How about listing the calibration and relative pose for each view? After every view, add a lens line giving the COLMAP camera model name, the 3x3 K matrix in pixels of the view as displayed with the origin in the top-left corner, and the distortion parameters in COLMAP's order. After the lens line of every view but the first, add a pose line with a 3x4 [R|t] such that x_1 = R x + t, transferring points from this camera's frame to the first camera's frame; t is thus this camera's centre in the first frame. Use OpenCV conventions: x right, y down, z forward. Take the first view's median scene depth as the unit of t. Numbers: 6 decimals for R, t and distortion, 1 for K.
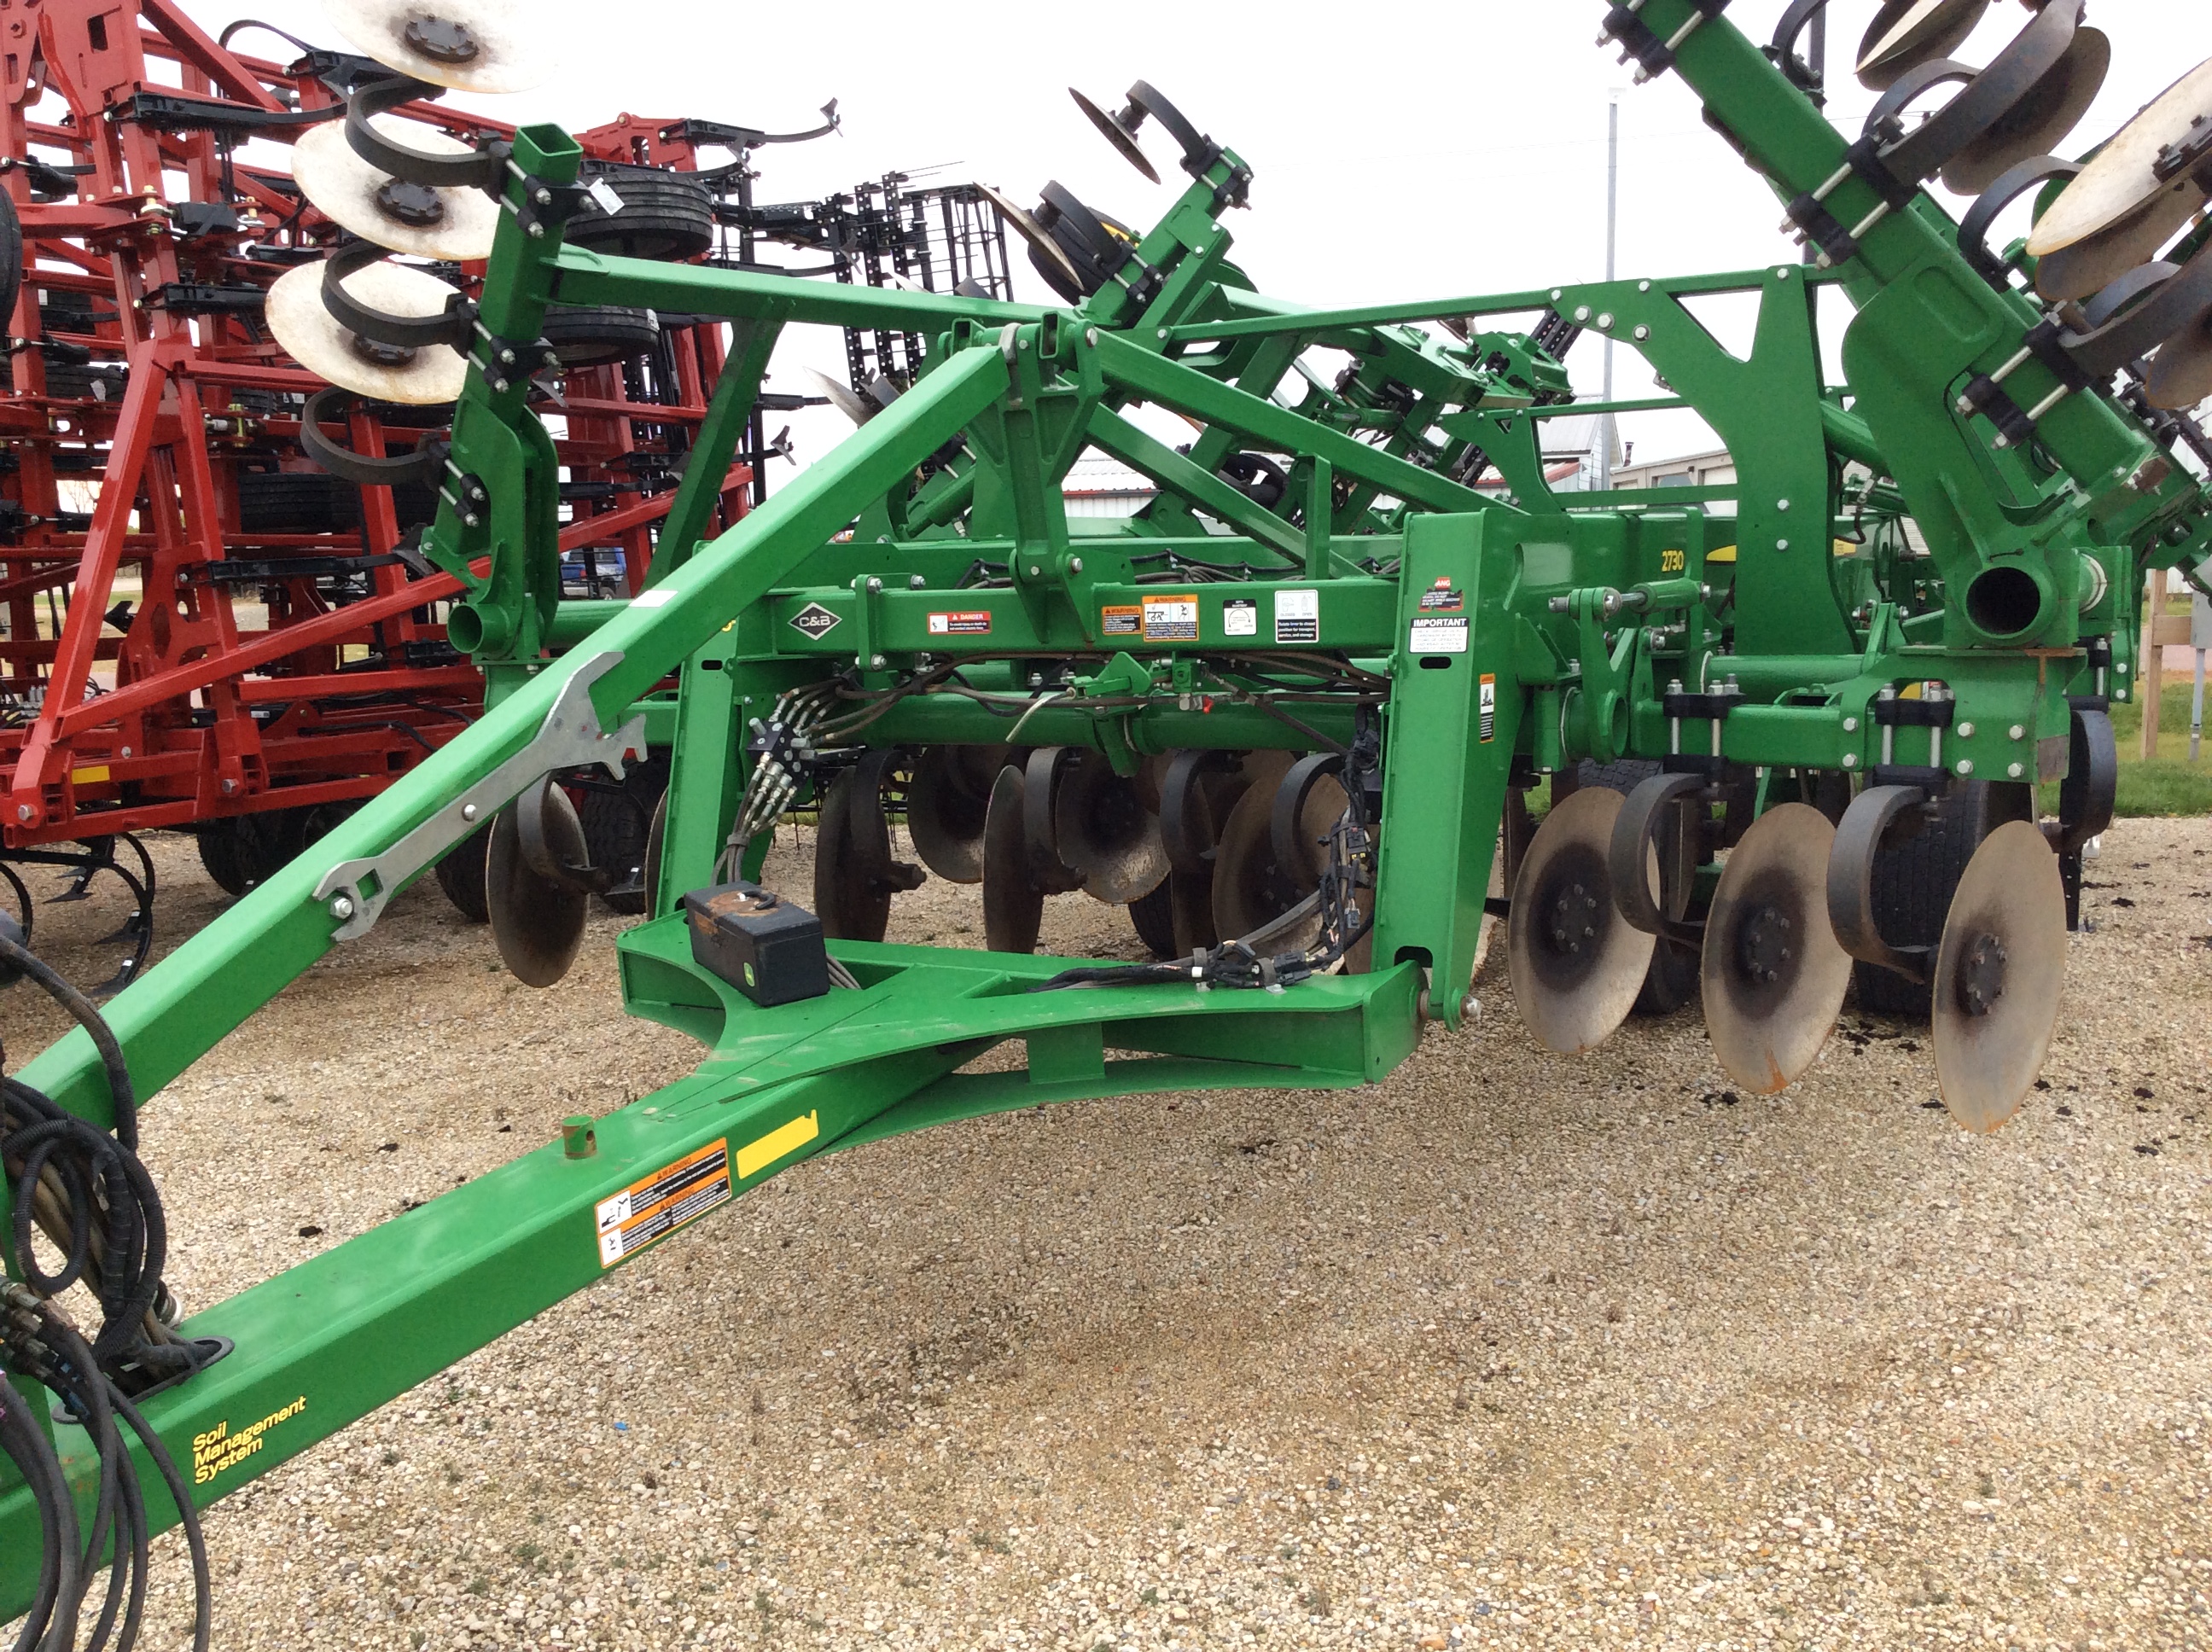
lens RADIAL K [[1954.4, 0, 1107.4], [0, 1954.4, 848.7], [0, 0, 1]] dist [0.131552, -0.279622]
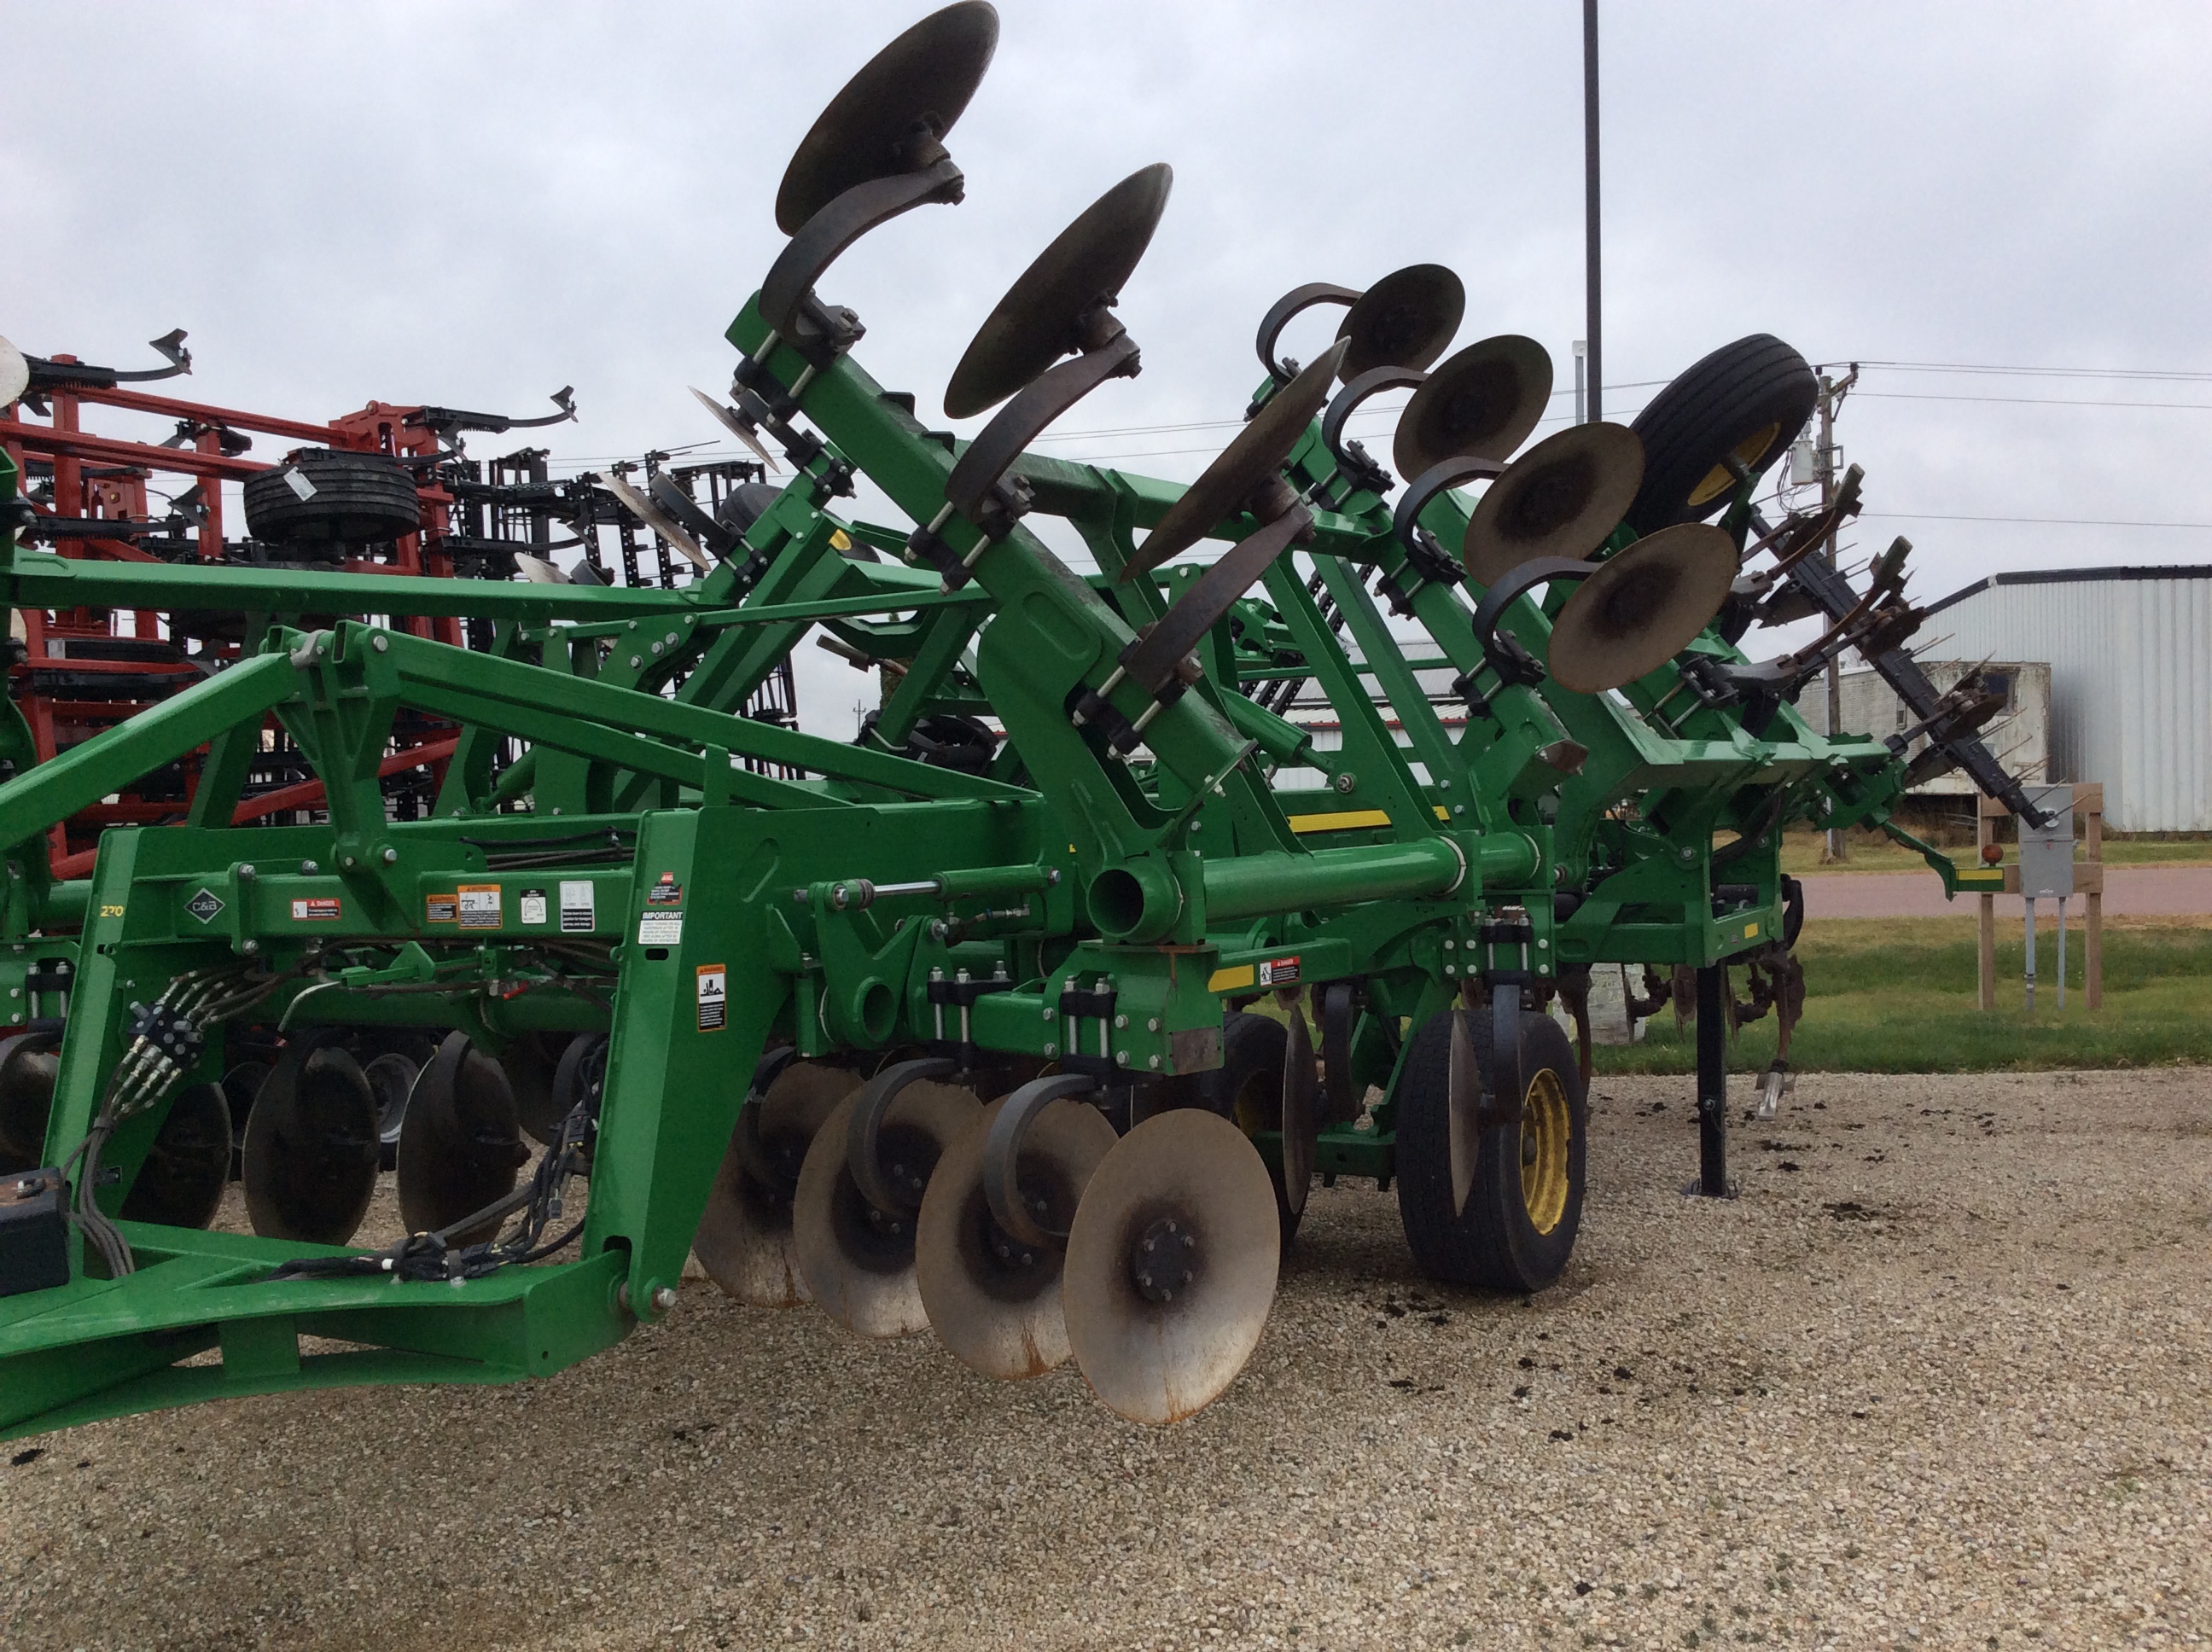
lens RADIAL K [[1987.9, 0, 1097.9], [0, 1987.9, 837.3], [0, 0, 1]] dist [0.122377, -0.230657]
pose [[0.999632, -0.004822, -0.026679, 0.352373], [0.001476, 0.992274, -0.124054, -0.020746], [0.027071, 0.123969, 0.991917, -0.036718]]
